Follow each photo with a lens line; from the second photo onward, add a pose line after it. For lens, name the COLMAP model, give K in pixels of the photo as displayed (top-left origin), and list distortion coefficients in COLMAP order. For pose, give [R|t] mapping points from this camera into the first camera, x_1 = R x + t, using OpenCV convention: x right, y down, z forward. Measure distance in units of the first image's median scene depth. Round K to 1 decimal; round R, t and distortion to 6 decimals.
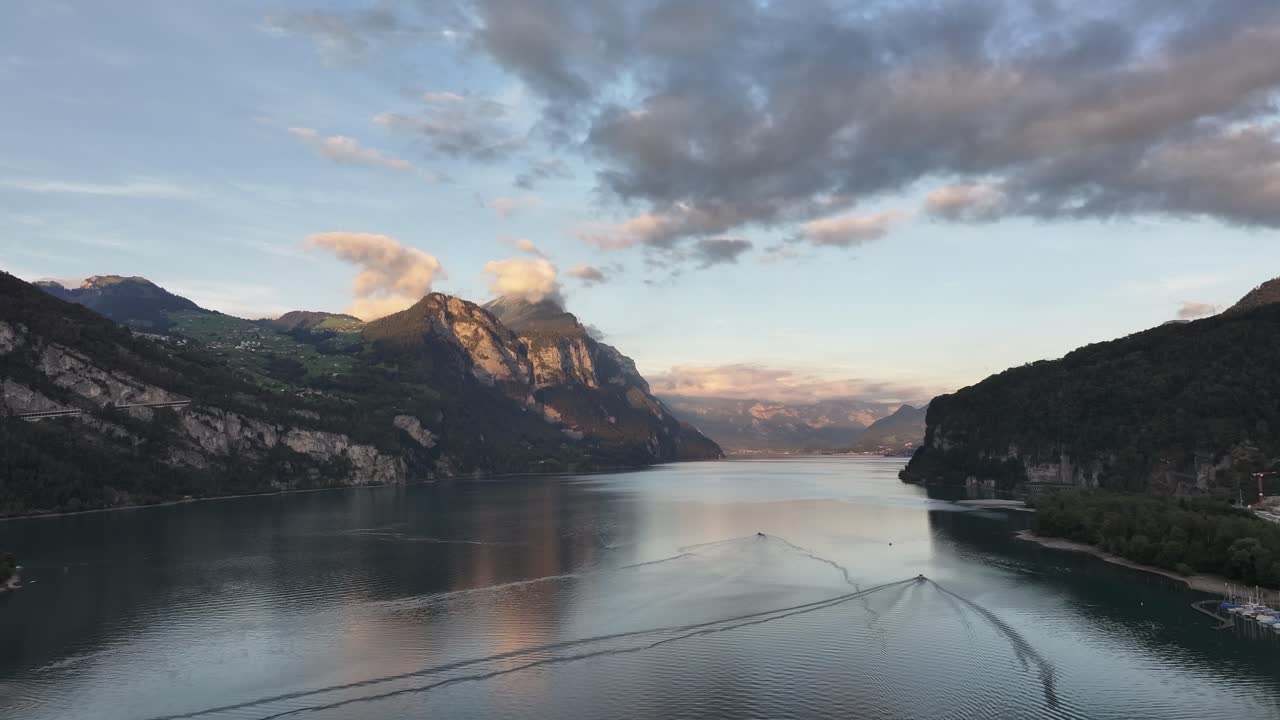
lens RADIAL K [[899.6, 0, 643.0], [0, 899.6, 358.2], [0, 0, 1]] dist [0.001525, 0.000033]
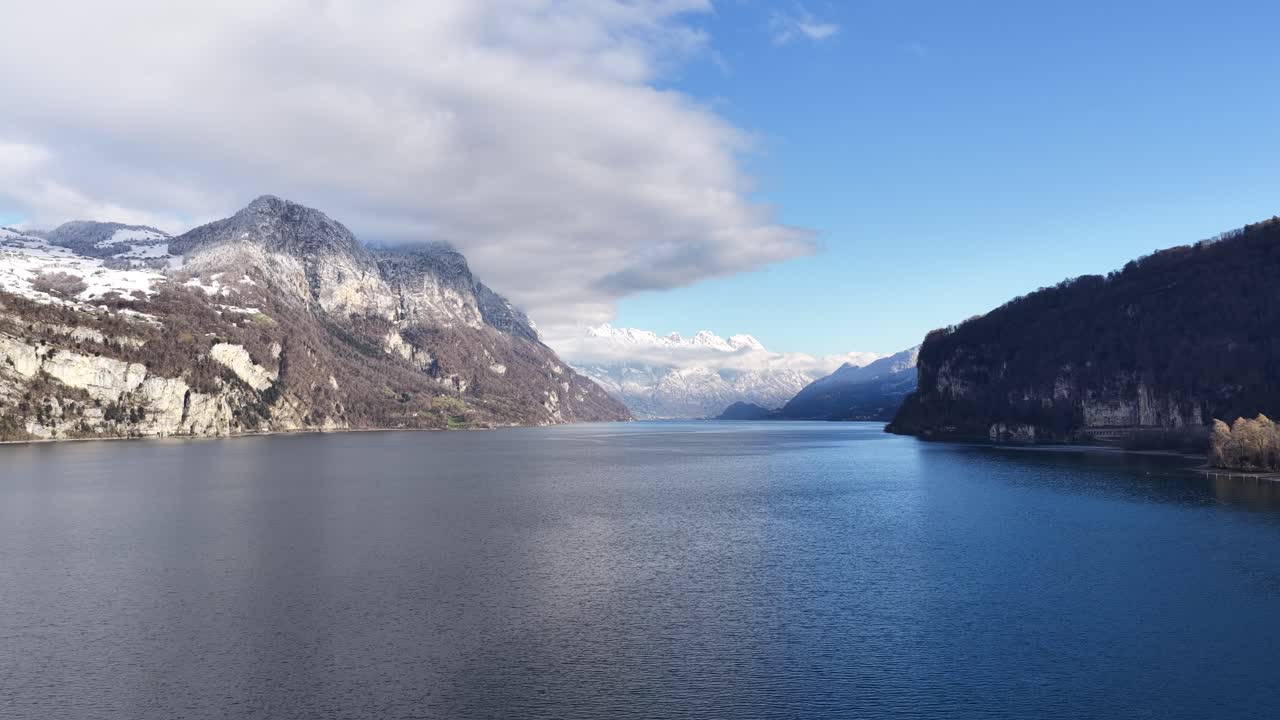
lens RADIAL K [[1093.4, 0, 640.0], [0, 1093.4, 360.0], [0, 0, 1]] dist [-0.006118, 0.067833]
pose [[0.994535, 0.012567, 0.103641, -0.028515], [-0.017437, 0.998779, 0.046221, 0.034469], [-0.102934, -0.047775, 0.993540, 0.098760]]
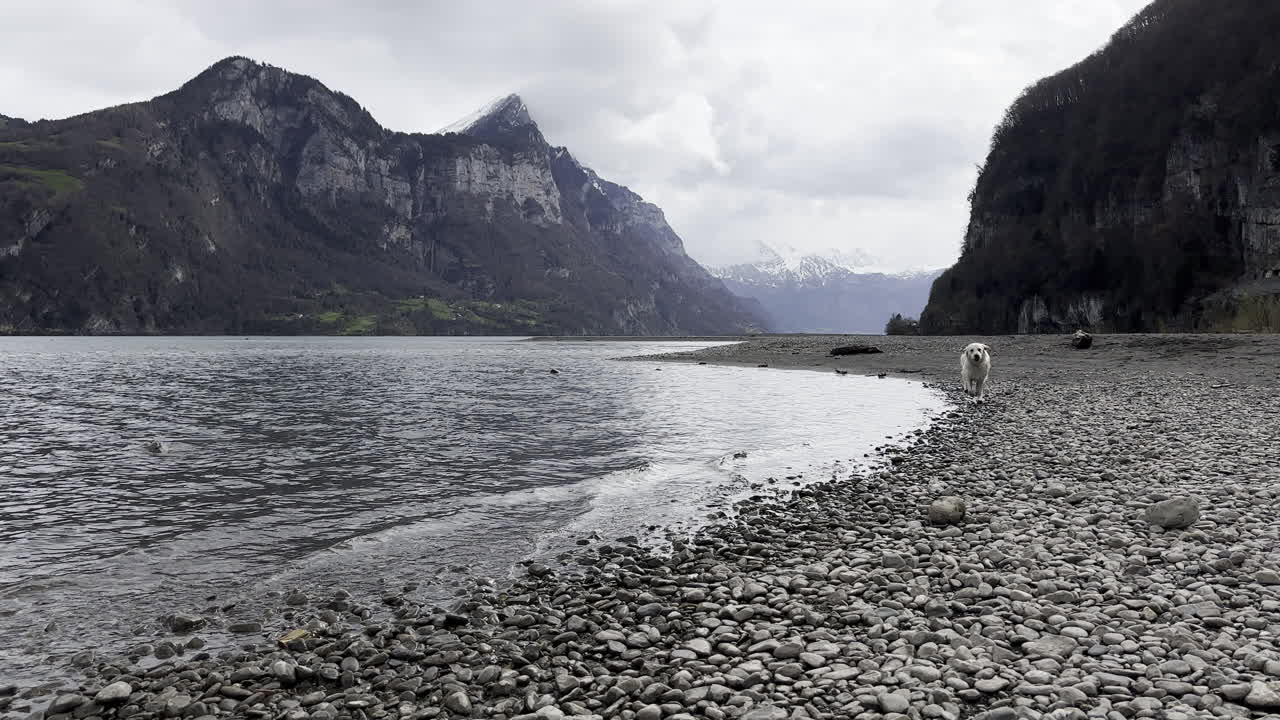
lens RADIAL K [[1045.9, 0, 640.0], [0, 1045.9, 360.0], [0, 0, 1]] dist [0.088235, -0.002210]
pose [[0.995461, 0.010833, -0.094552, 0.232878], [0.000655, 0.992696, 0.120639, 0.093932], [0.095168, -0.120153, 0.988183, 0.551557]]
